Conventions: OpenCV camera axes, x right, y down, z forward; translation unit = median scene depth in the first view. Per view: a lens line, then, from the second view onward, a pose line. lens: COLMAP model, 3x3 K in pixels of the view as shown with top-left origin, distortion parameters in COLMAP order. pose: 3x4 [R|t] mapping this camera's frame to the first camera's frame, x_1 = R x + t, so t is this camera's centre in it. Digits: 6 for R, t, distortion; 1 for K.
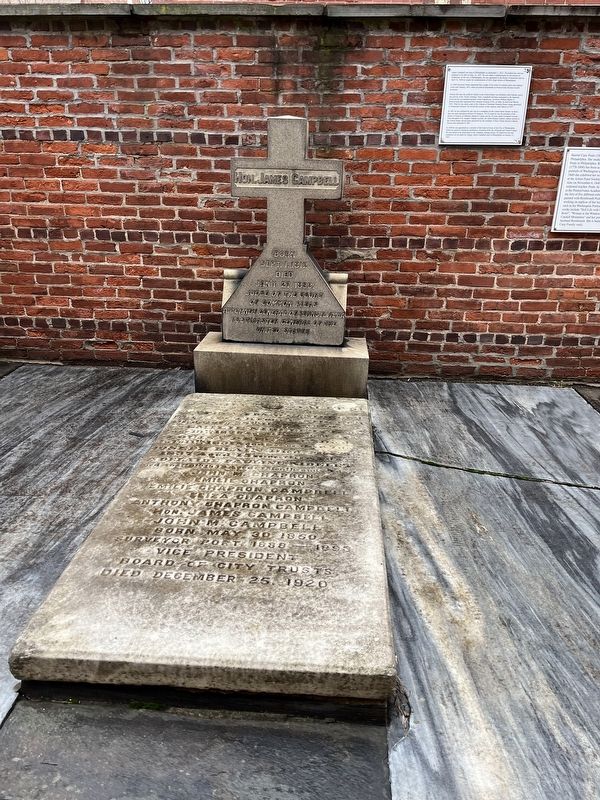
lens RADIAL K [[594.6, 0, 294.5], [0, 594.6, 414.1], [0, 0, 1]] dist [0.065455, -0.090551]
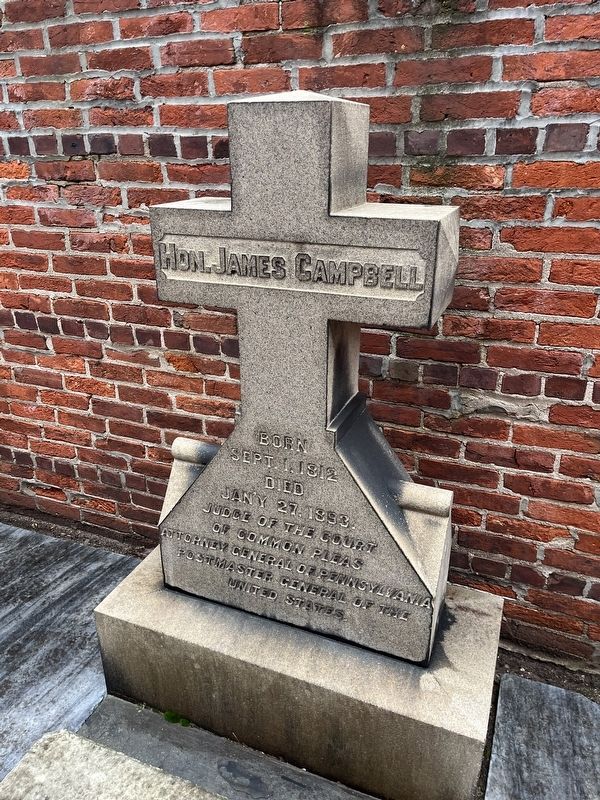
lens RADIAL K [[594.6, 0, 300.9], [0, 594.6, 397.6], [0, 0, 1]] dist [0.065455, -0.090551]
pose [[0.949492, 0.097719, -0.298187, 0.103537], [-0.089787, 0.995149, 0.040218, -0.297384], [0.300670, -0.011413, 0.953660, 0.593379]]
